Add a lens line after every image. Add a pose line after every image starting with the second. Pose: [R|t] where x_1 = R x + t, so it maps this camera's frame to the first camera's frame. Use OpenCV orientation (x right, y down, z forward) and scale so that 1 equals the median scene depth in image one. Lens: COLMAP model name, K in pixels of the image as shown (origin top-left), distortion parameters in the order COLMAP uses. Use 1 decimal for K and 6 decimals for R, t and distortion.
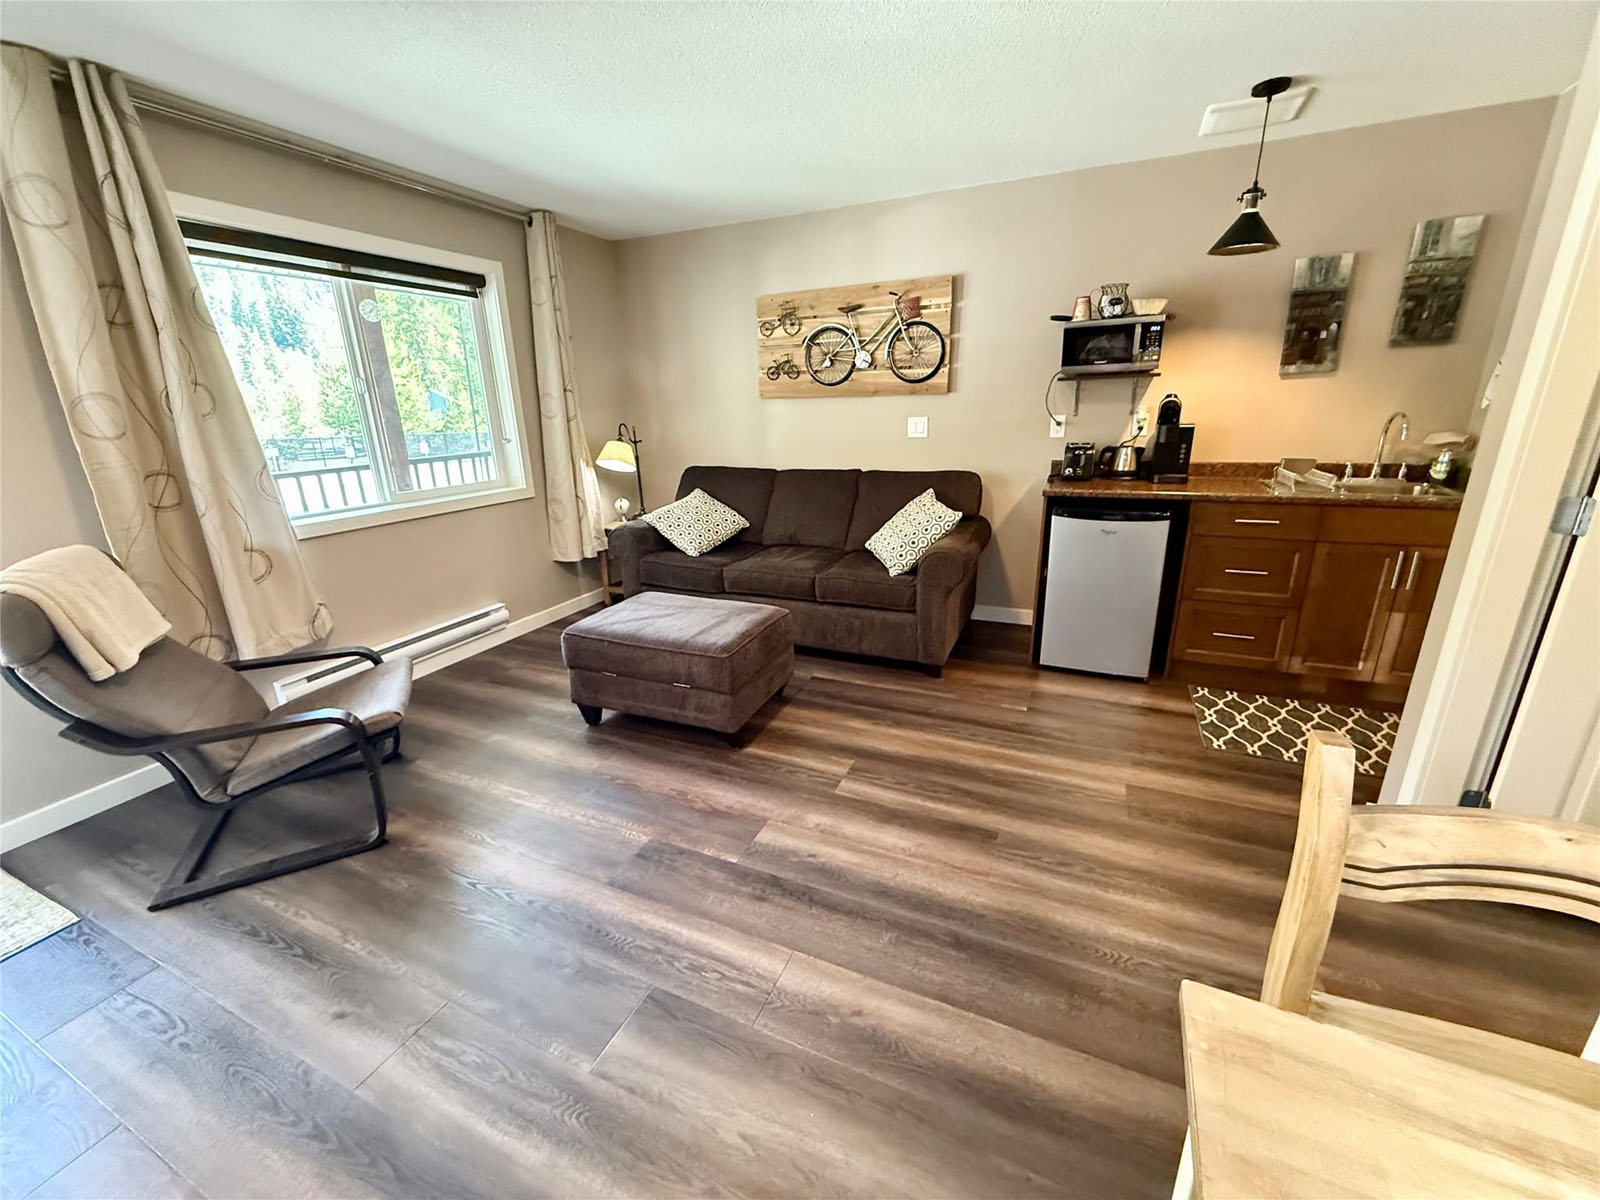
lens RADIAL K [[644.1, 0, 799.2], [0, 644.1, 594.0], [0, 0, 1]] dist [0.002435, -0.000987]
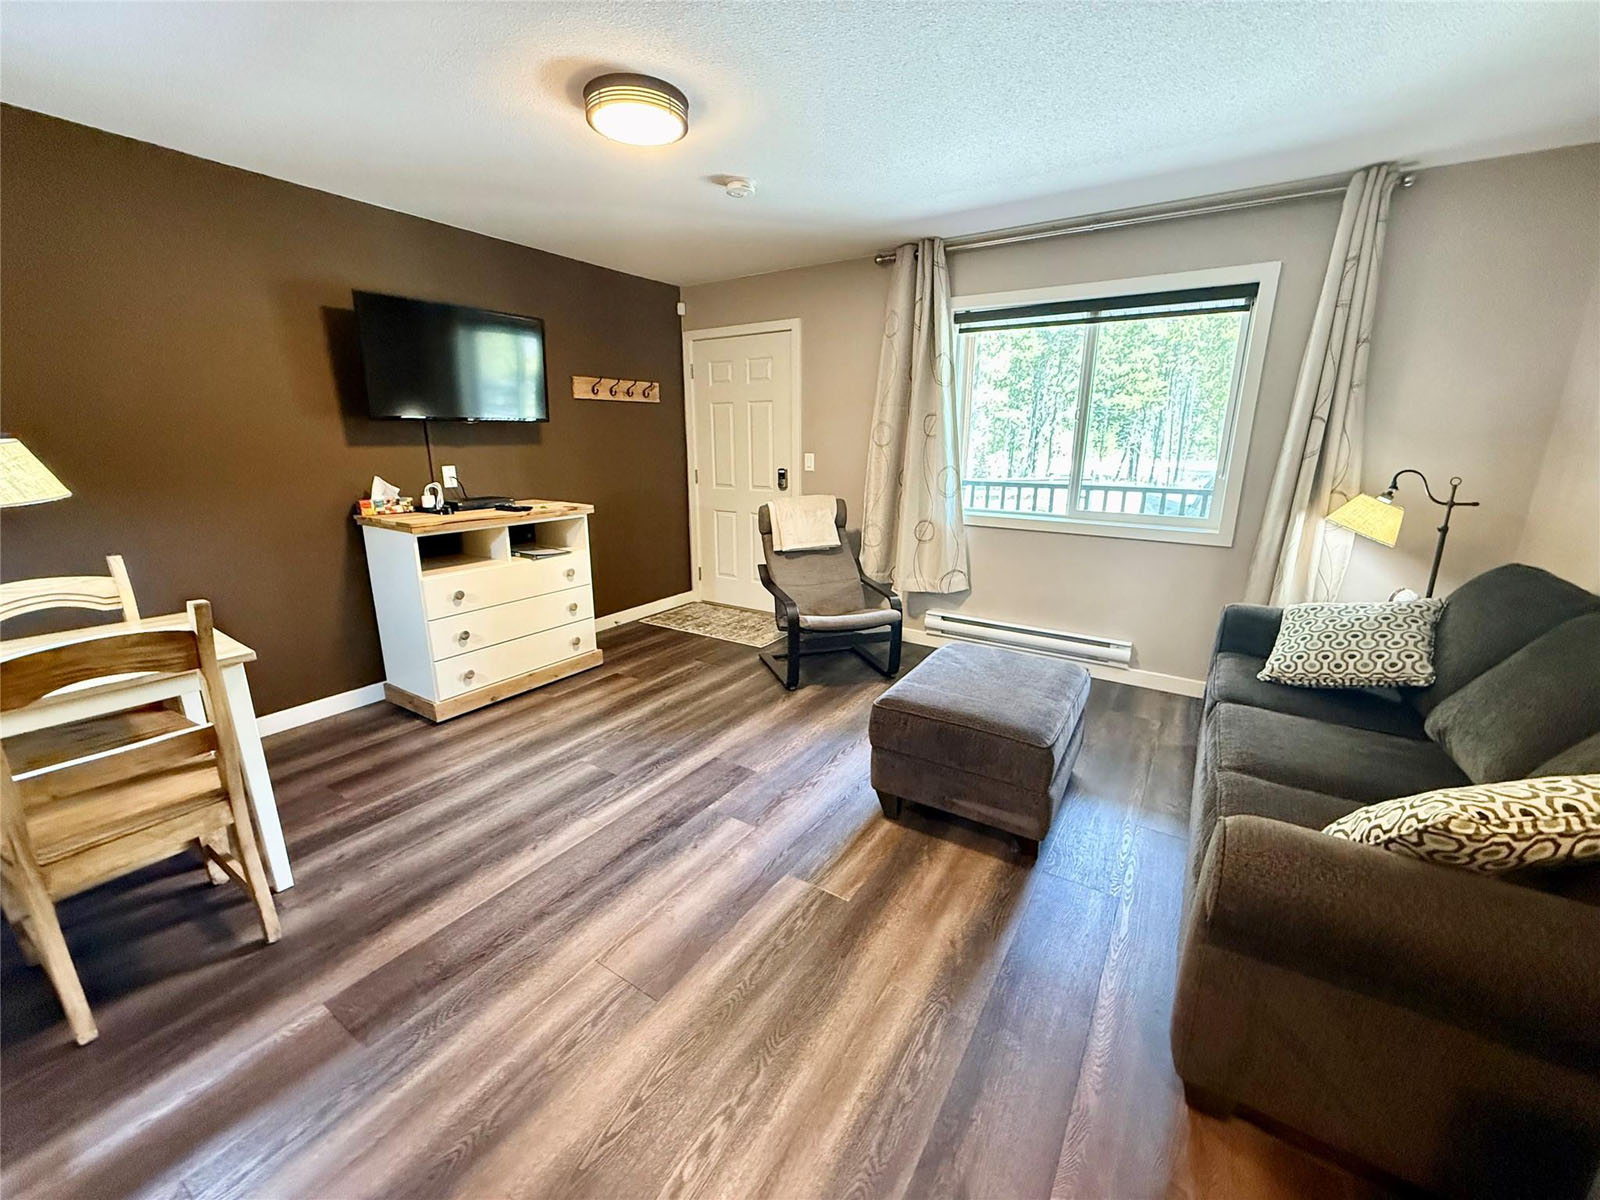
lens RADIAL K [[644.1, 0, 800.9], [0, 644.1, 603.1], [0, 0, 1]] dist [0.002435, -0.000987]
pose [[-0.149719, 0.280795, -0.948018, 0.739431], [-0.288114, 0.904824, 0.313503, -0.296919], [0.945820, 0.320075, -0.054568, 0.878904]]
